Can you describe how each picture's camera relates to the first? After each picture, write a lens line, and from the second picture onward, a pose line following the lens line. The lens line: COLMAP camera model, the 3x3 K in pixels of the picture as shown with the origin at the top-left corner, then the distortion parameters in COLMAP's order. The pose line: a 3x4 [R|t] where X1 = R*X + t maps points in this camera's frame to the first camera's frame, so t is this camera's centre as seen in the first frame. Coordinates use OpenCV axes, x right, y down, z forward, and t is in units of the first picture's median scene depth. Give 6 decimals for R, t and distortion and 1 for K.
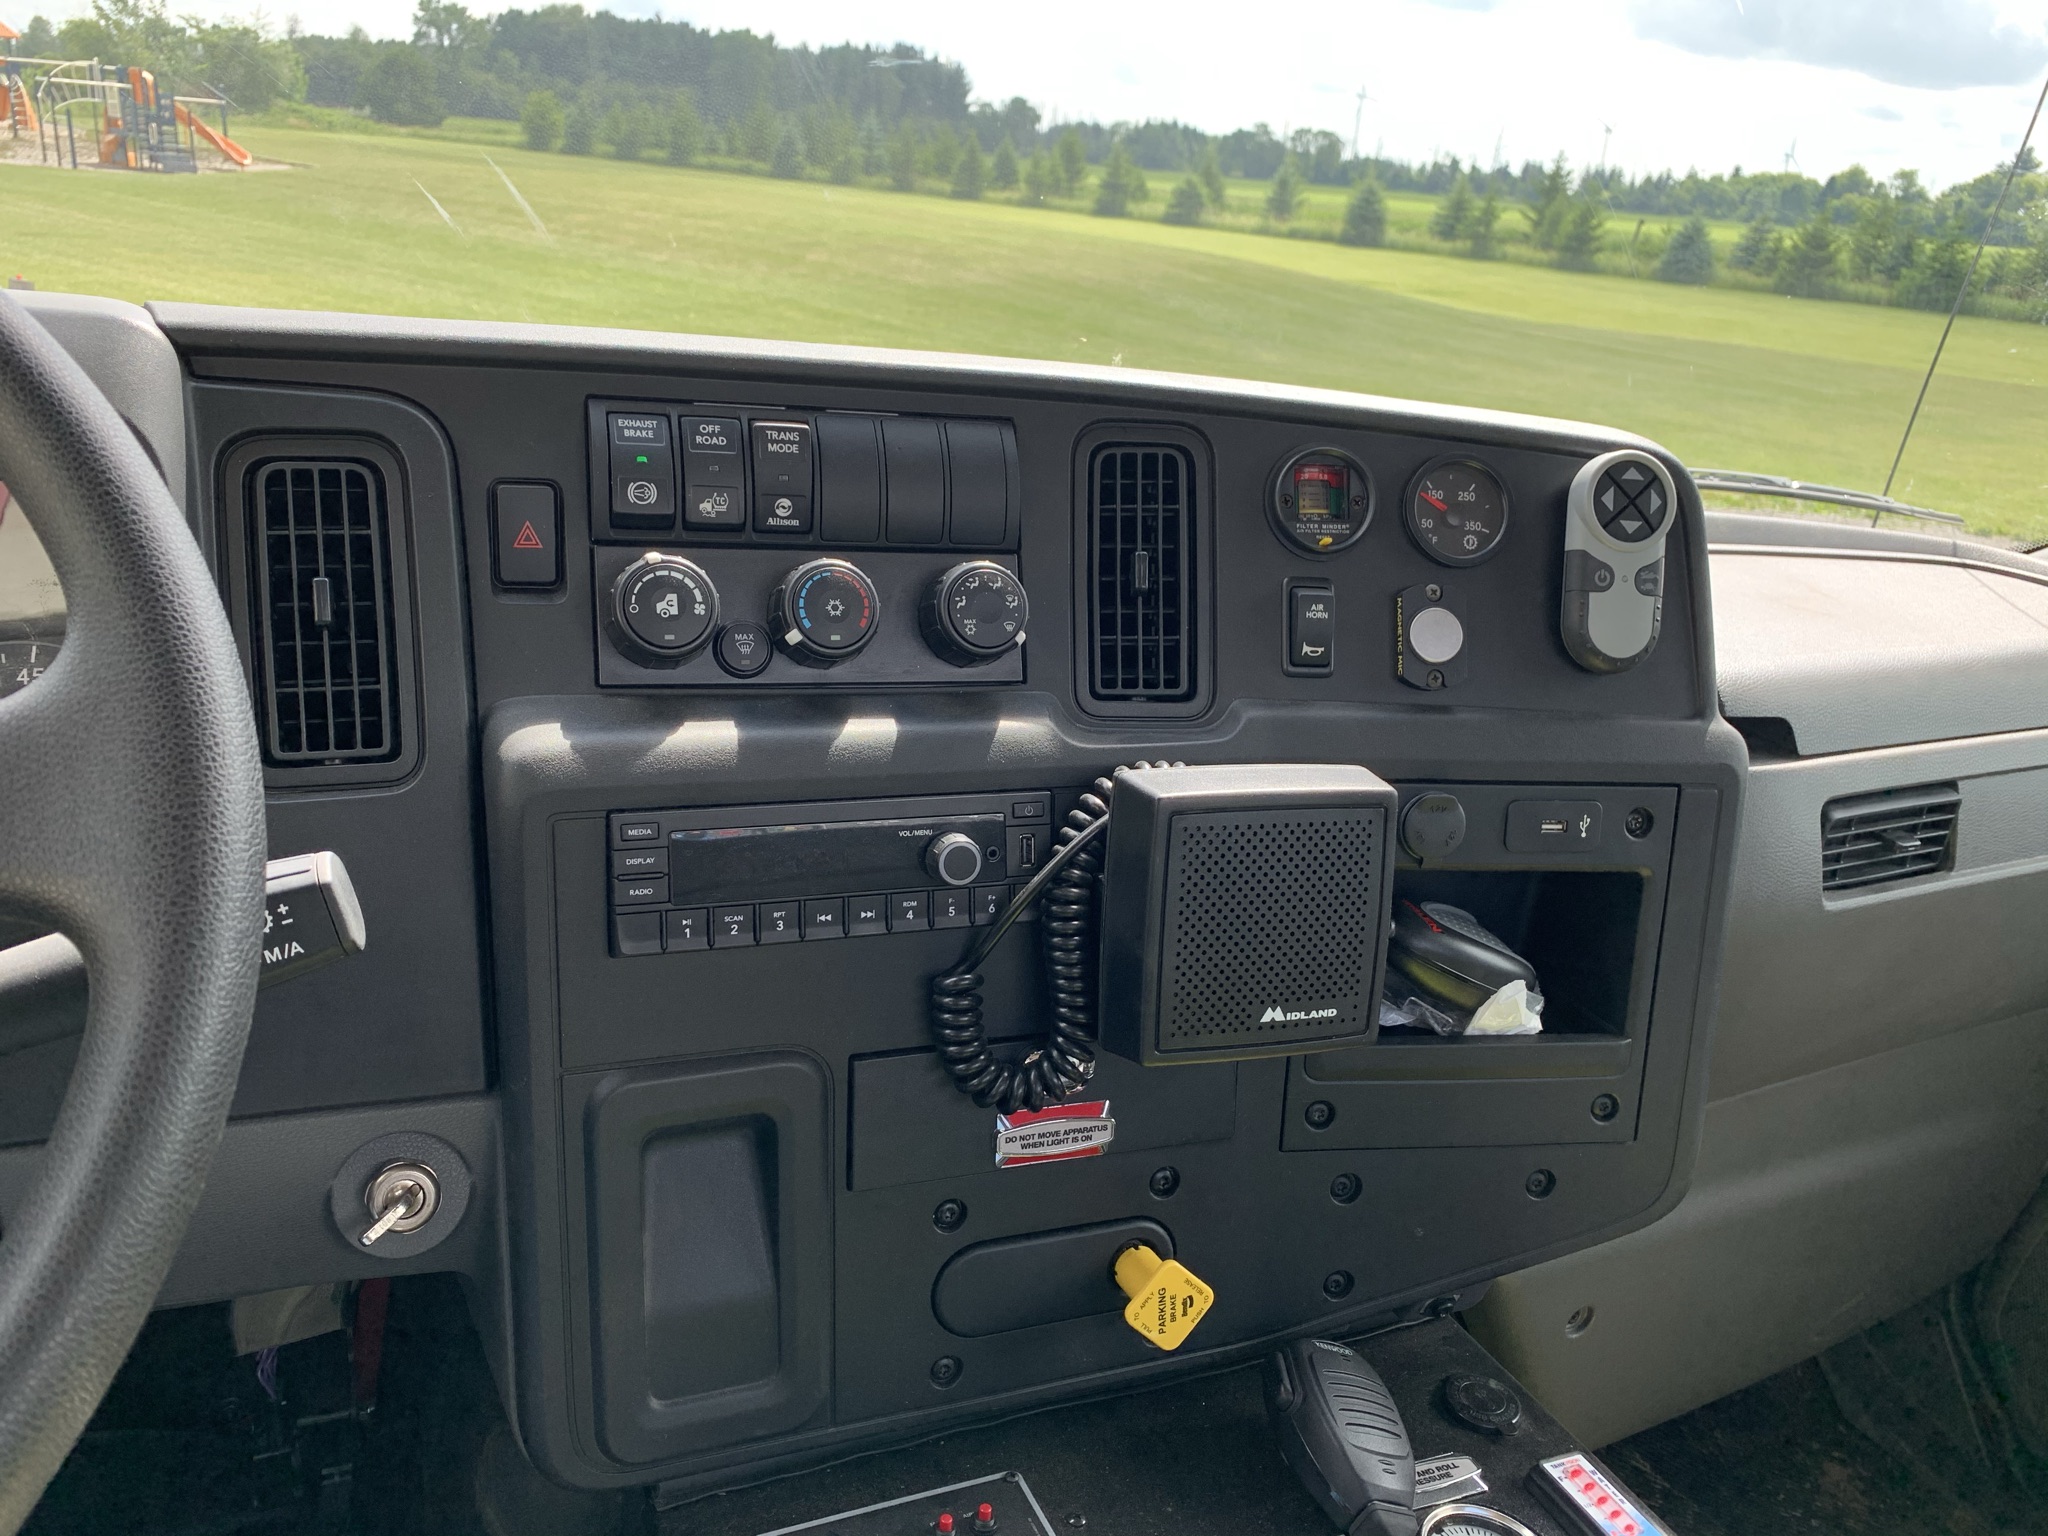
lens RADIAL K [[1561.5, 0, 1018.5], [0, 1561.5, 780.8], [0, 0, 1]] dist [0.017767, -0.020495]
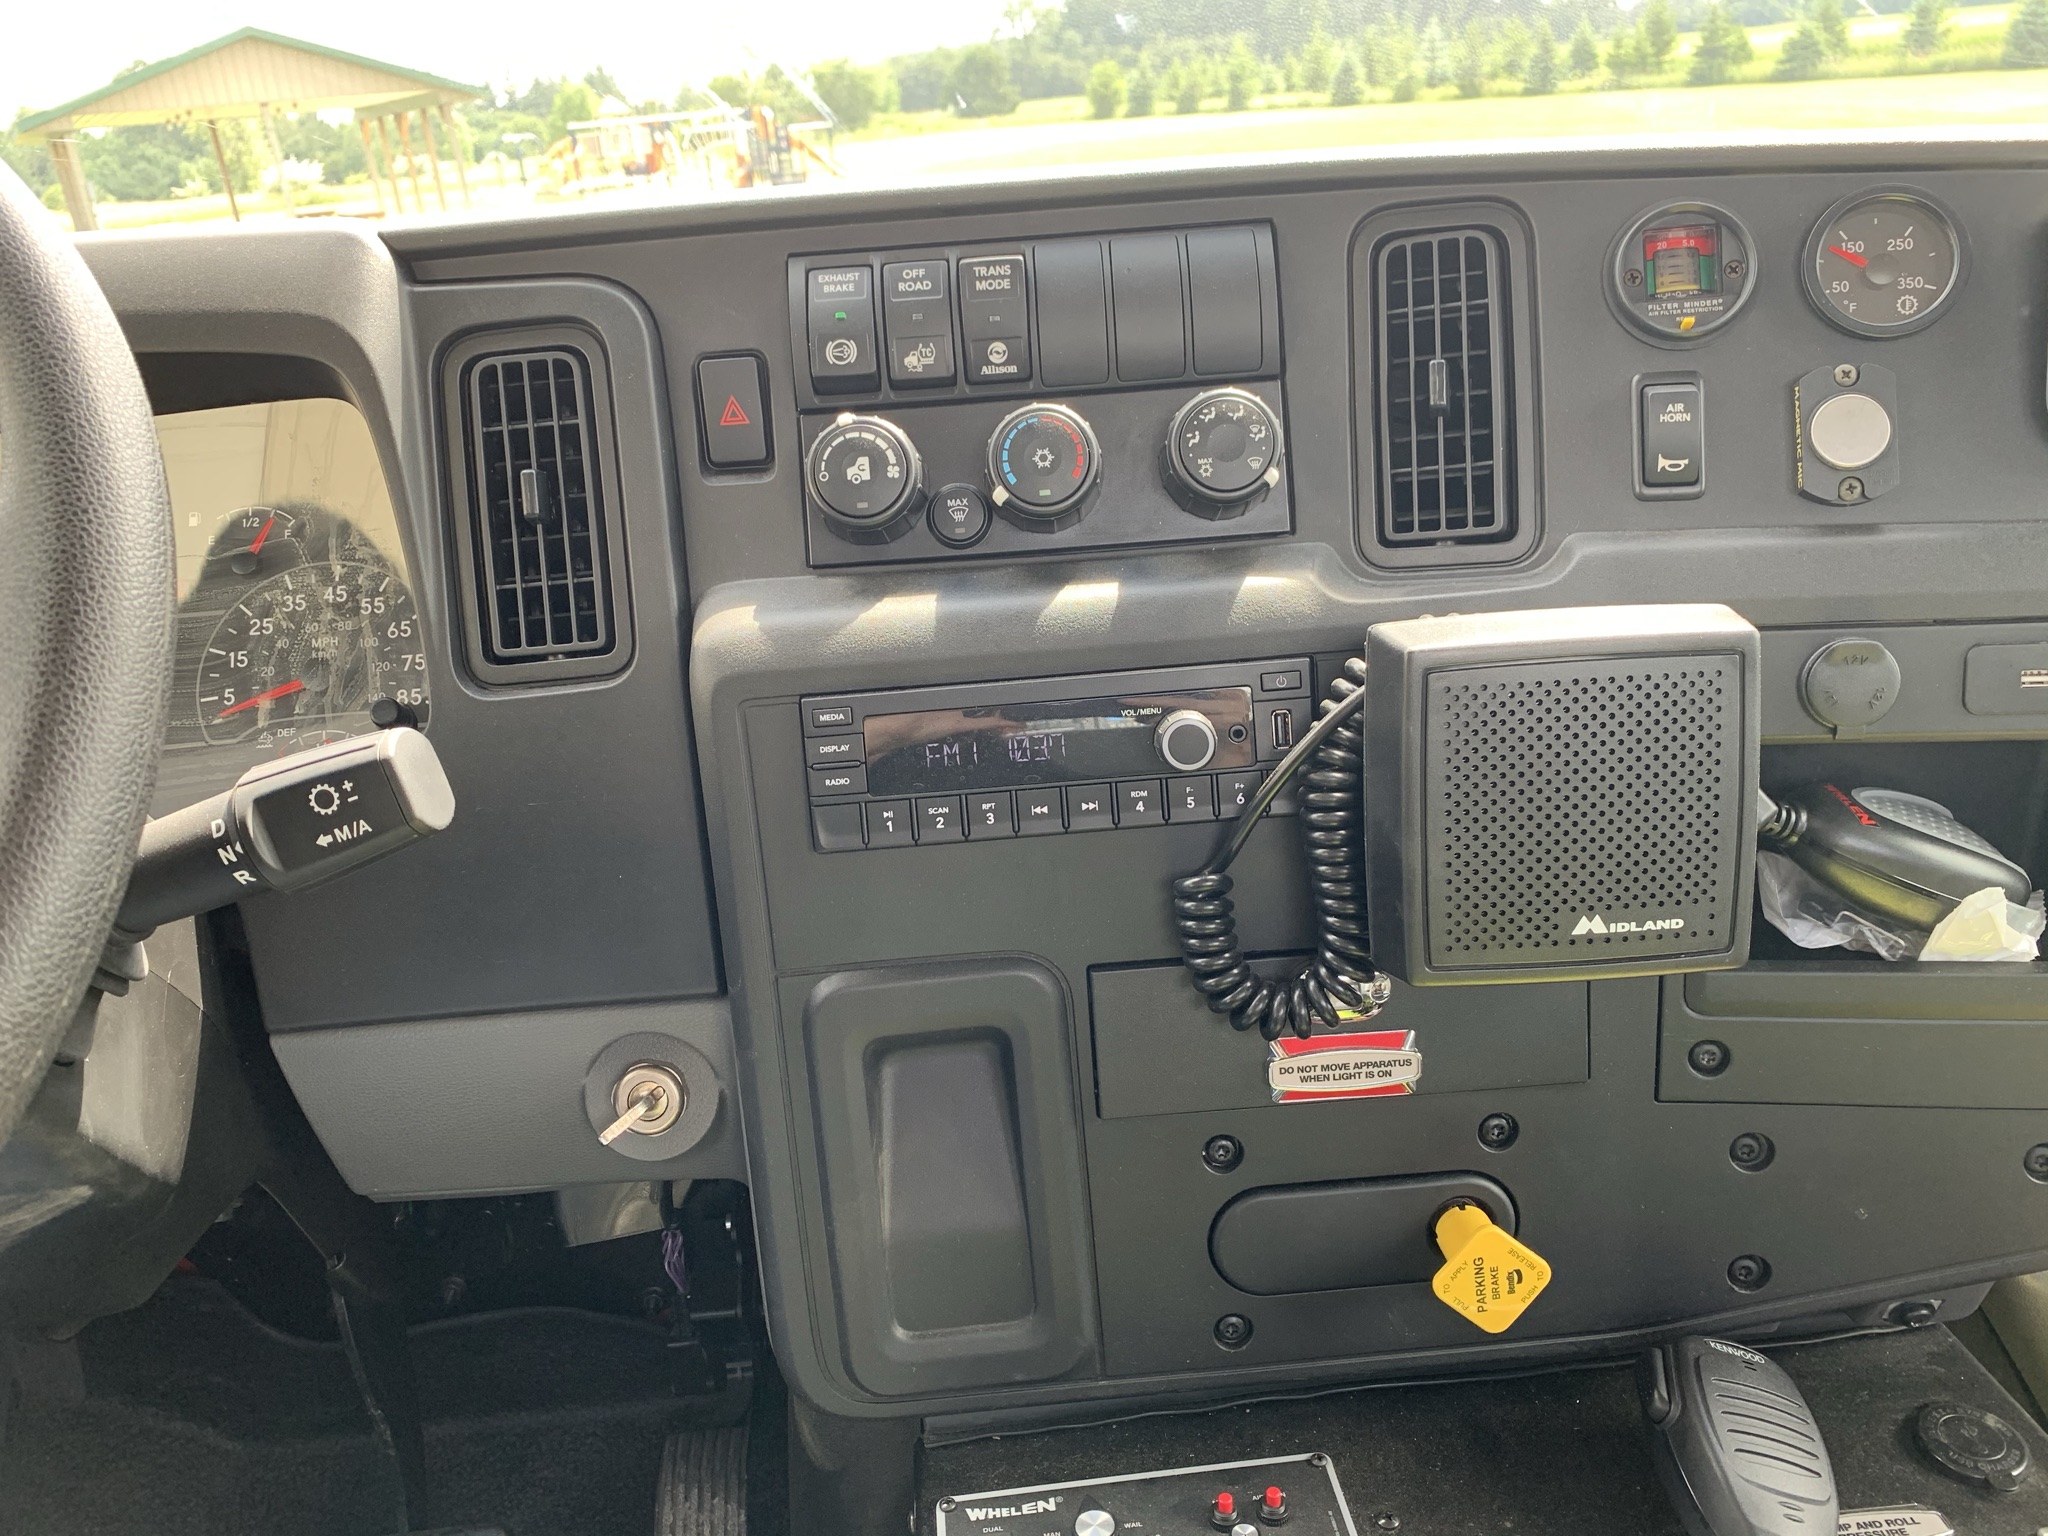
lens RADIAL K [[1561.5, 0, 1031.7], [0, 1561.5, 767.3], [0, 0, 1]] dist [0.017767, -0.020495]
pose [[0.936176, -0.025120, -0.350633, 0.167399], [0.035014, 0.999147, 0.021903, 0.040909], [0.349784, -0.032782, 0.936257, 0.157252]]
